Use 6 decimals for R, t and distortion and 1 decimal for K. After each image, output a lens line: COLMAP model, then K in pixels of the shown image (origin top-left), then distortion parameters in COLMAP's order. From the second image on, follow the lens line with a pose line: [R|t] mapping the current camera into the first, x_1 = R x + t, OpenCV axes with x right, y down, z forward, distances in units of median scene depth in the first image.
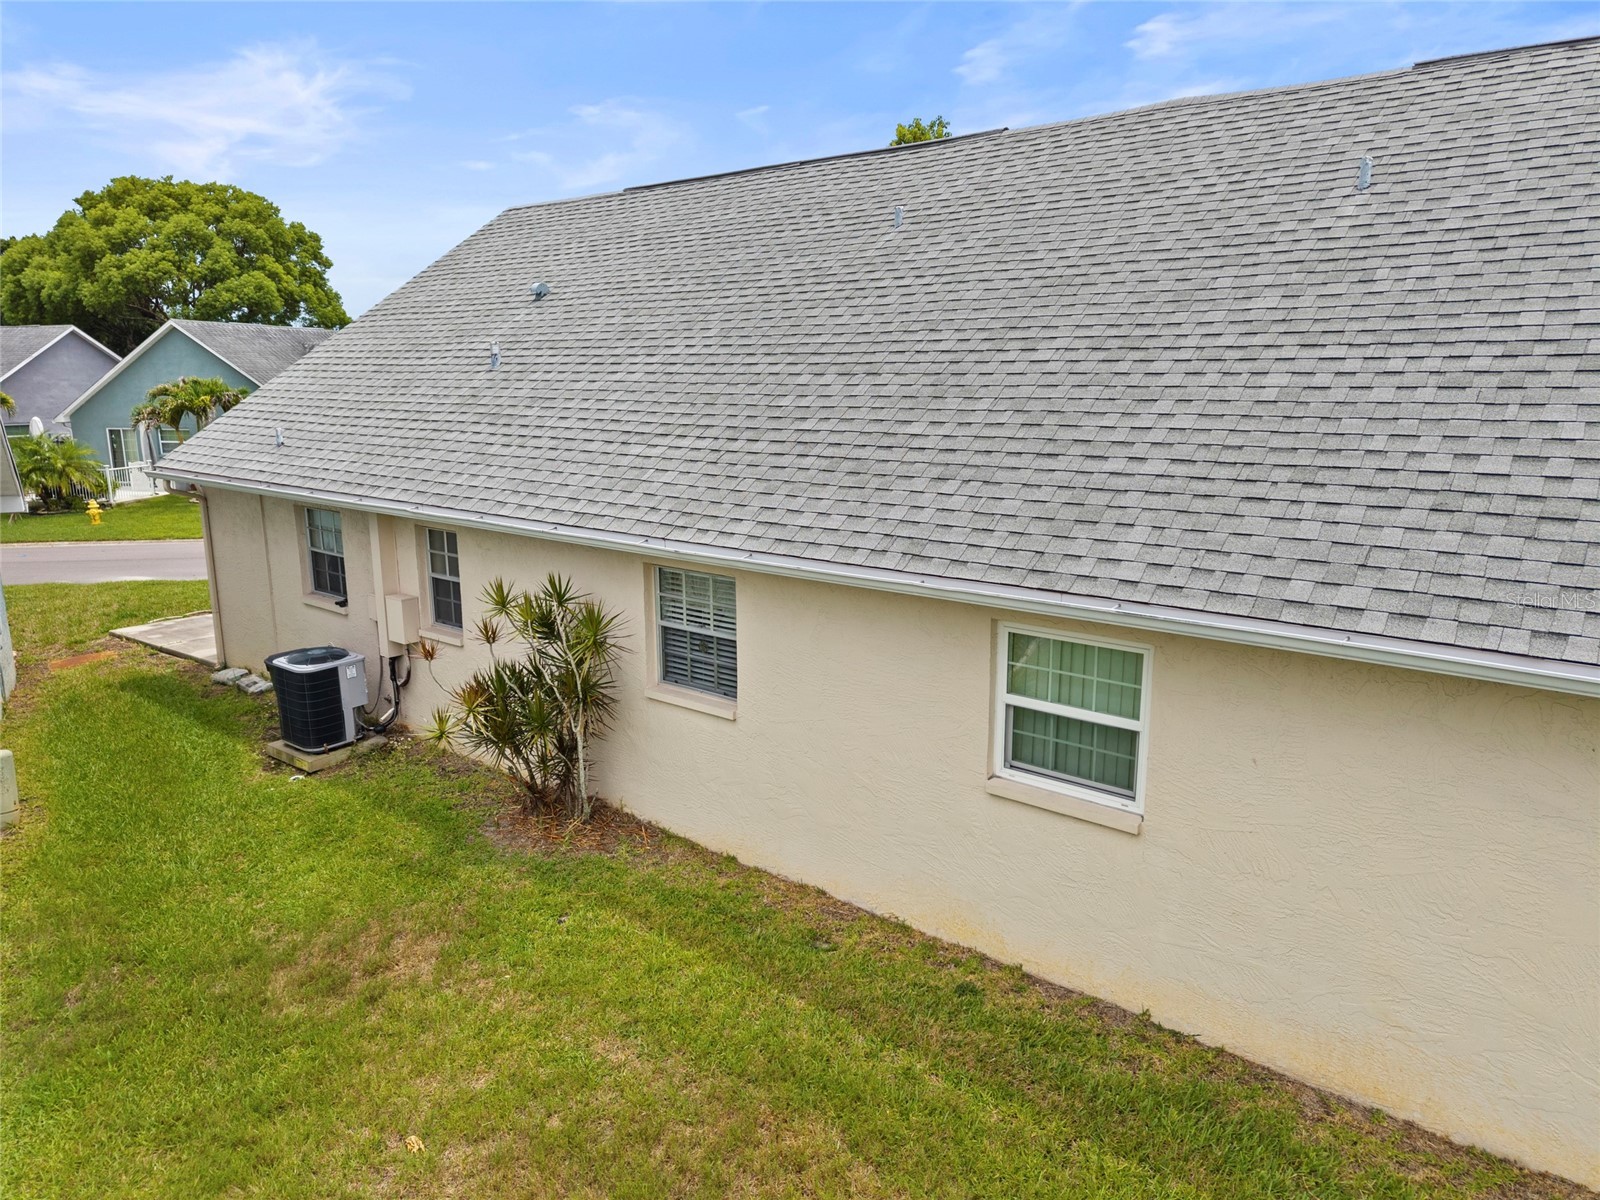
lens RADIAL K [[1117.8, 0, 799.7], [0, 1117.8, 598.7], [0, 0, 1]] dist [0.003192, -0.001511]
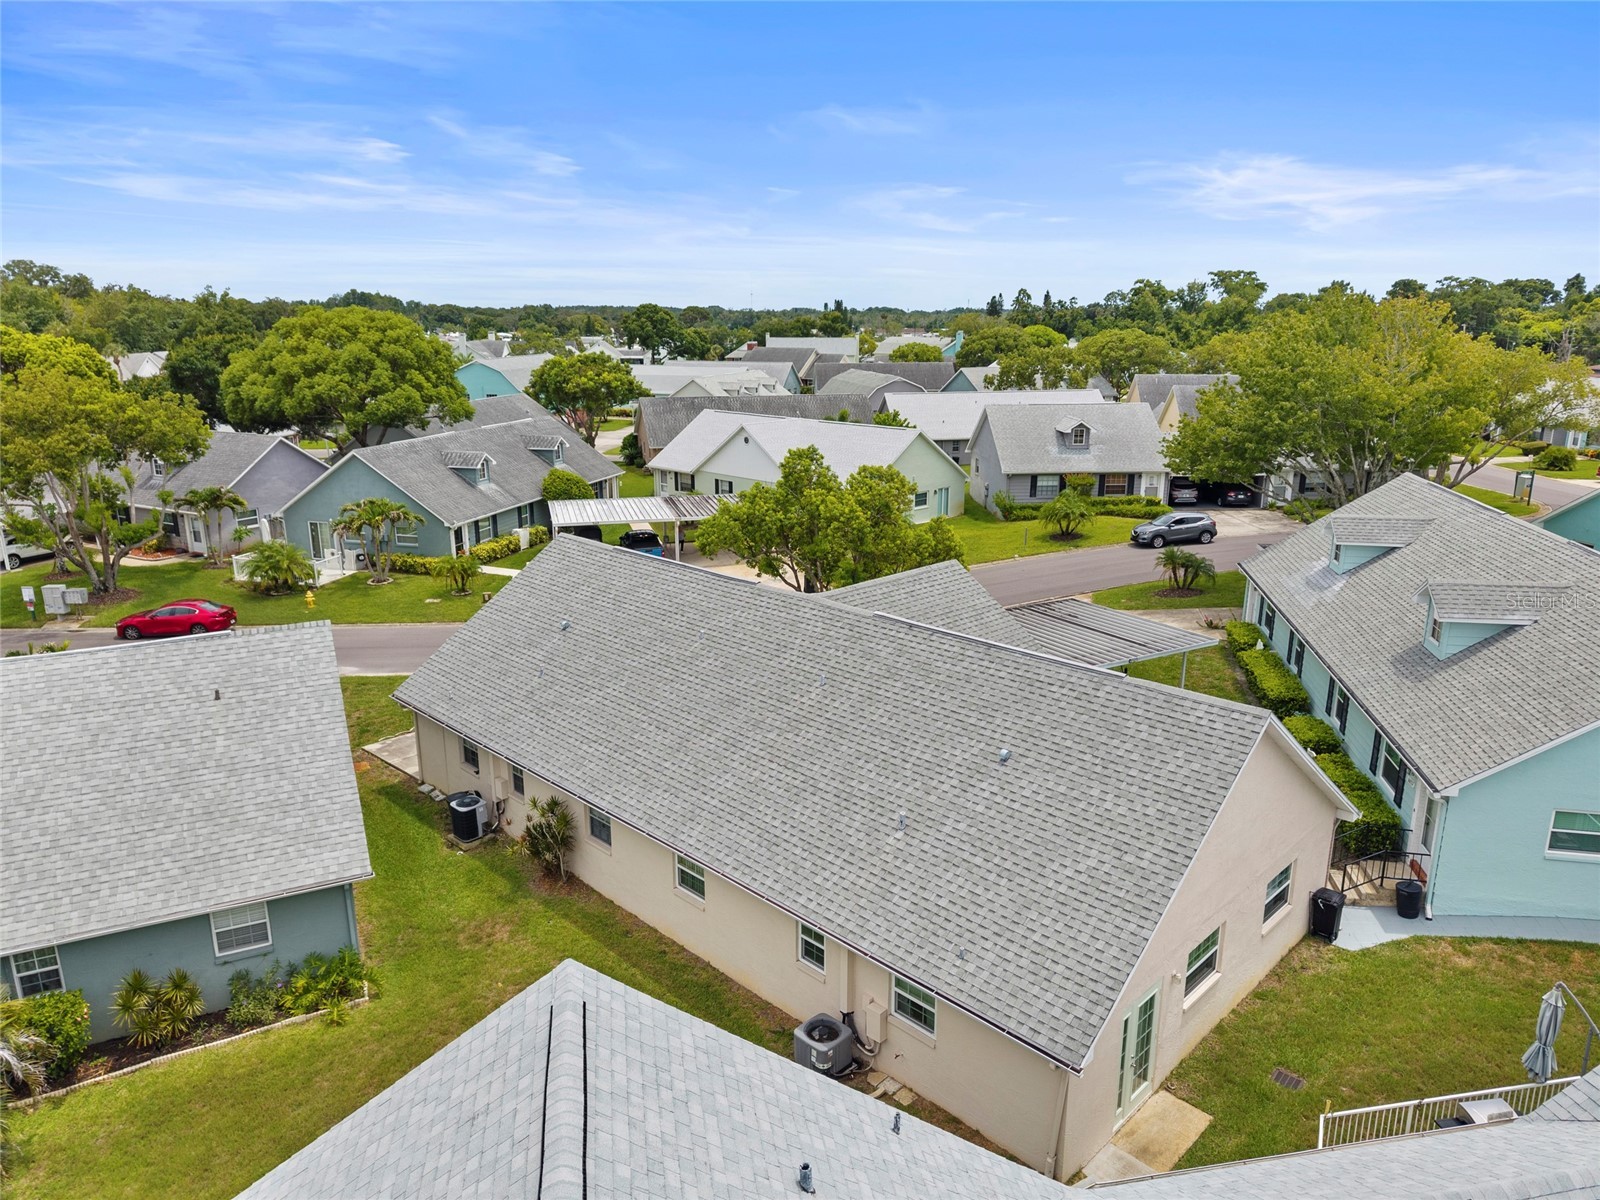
lens RADIAL K [[1117.8, 0, 802.6], [0, 1117.8, 601.3], [0, 0, 1]] dist [0.003192, -0.001511]
pose [[0.995661, 0.030490, -0.087922, 0.435017], [-0.025572, 0.998073, 0.056529, -0.471012], [0.089476, -0.054036, 0.994522, -1.169008]]
